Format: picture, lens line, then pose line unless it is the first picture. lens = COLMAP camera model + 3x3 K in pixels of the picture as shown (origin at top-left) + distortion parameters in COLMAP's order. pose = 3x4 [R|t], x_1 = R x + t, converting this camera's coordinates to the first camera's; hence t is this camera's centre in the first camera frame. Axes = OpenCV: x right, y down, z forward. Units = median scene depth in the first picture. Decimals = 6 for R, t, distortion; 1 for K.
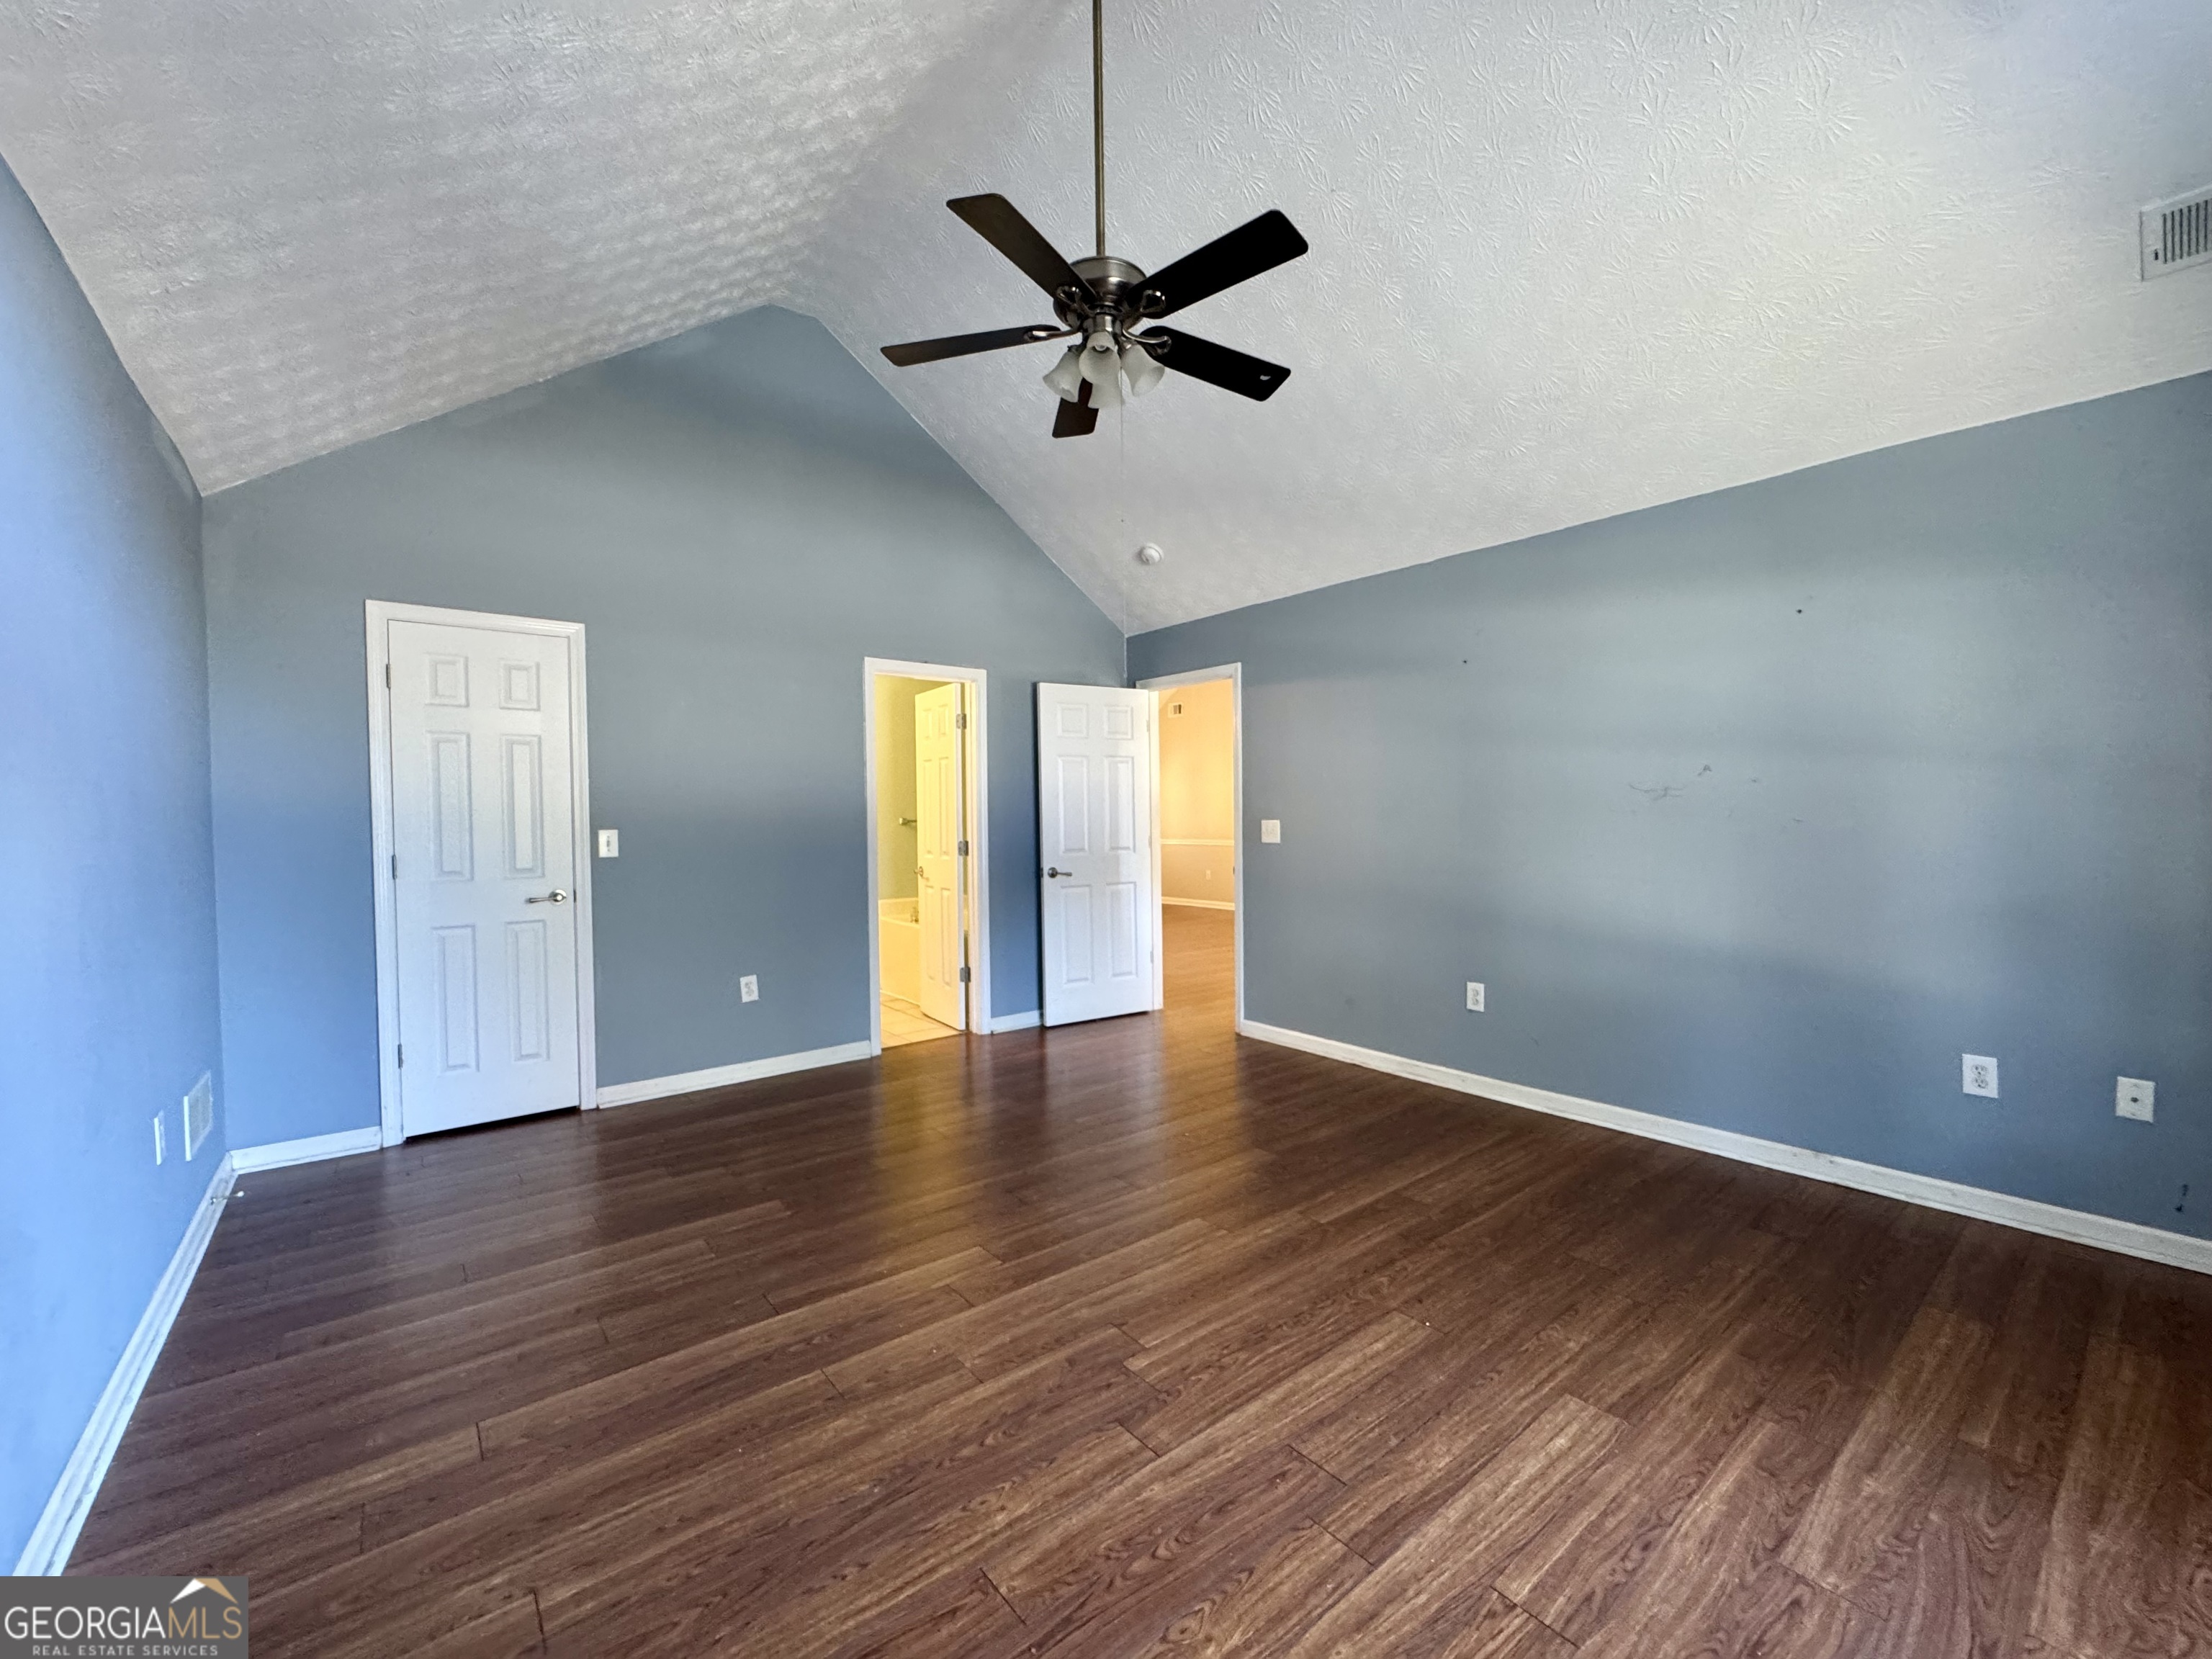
lens RADIAL K [[885.2, 0, 1107.3], [0, 885.2, 831.5], [0, 0, 1]] dist [-0.004208, 0.000640]
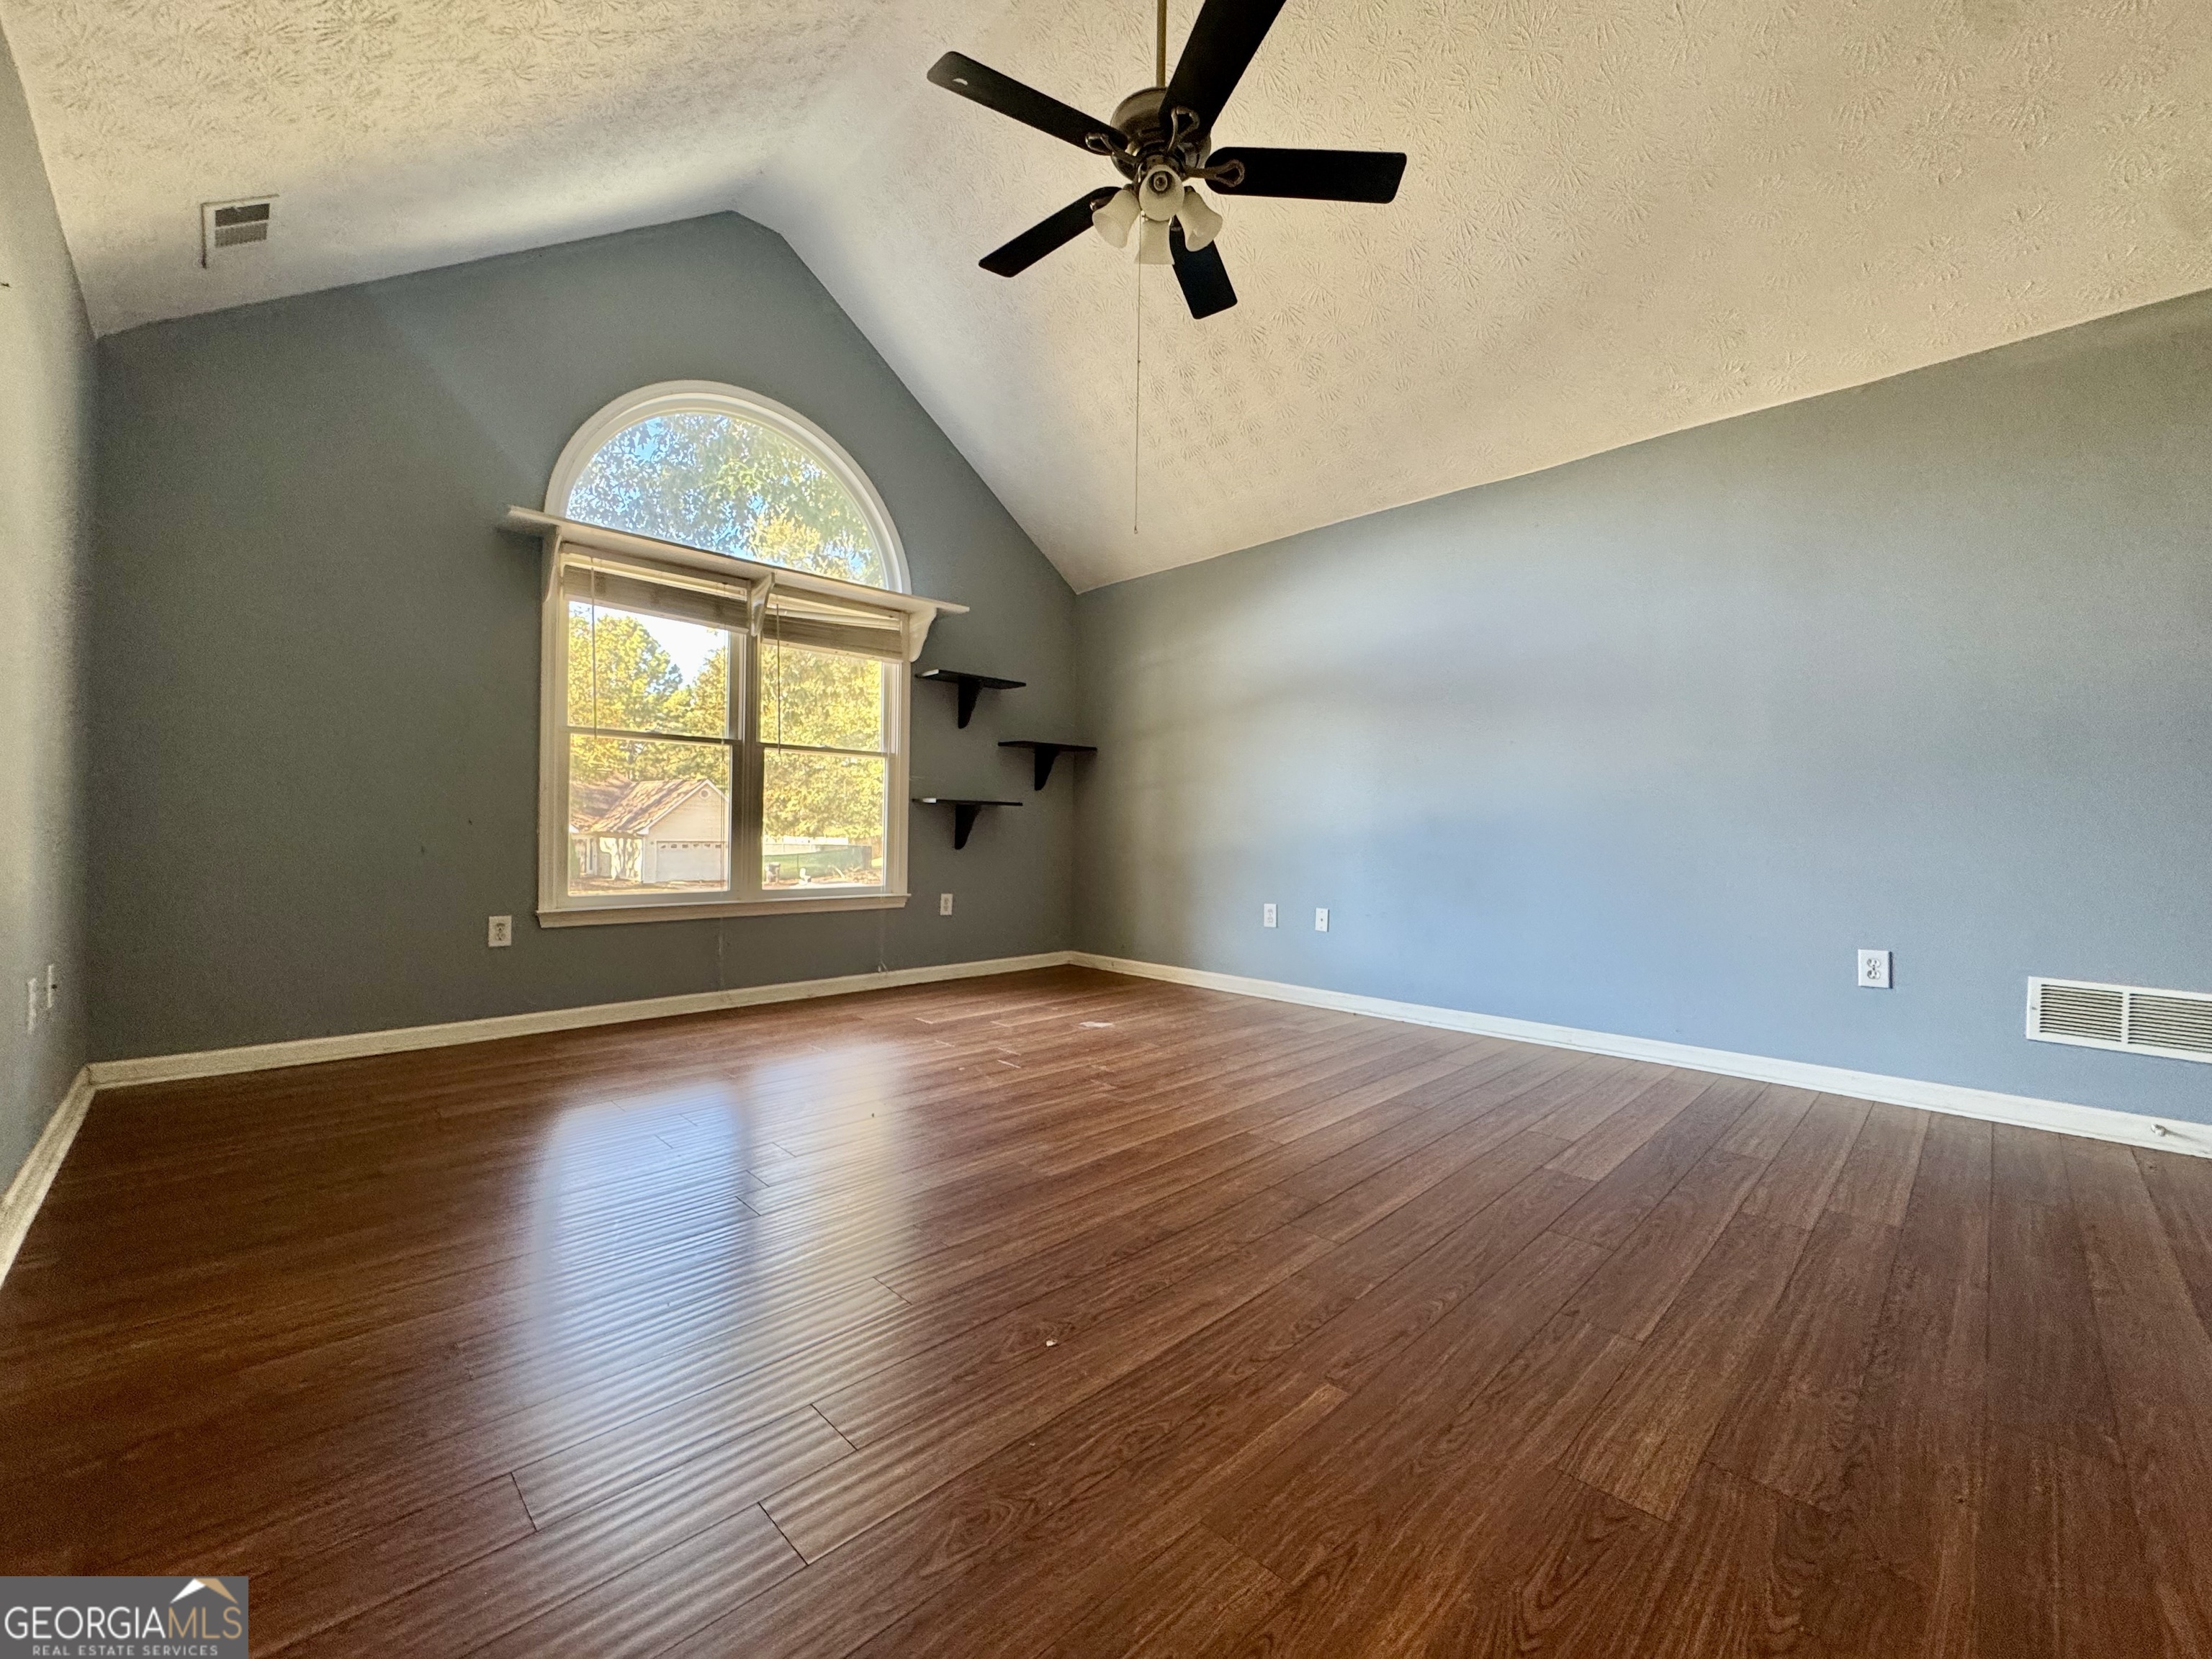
lens RADIAL K [[885.2, 0, 1107.3], [0, 885.2, 831.5], [0, 0, 1]] dist [-0.004208, 0.000640]
pose [[-0.994704, -0.002112, -0.102755, 0.185991], [-0.003952, 0.999836, 0.017701, 0.144205], [0.102701, 0.018013, -0.994549, 2.459464]]
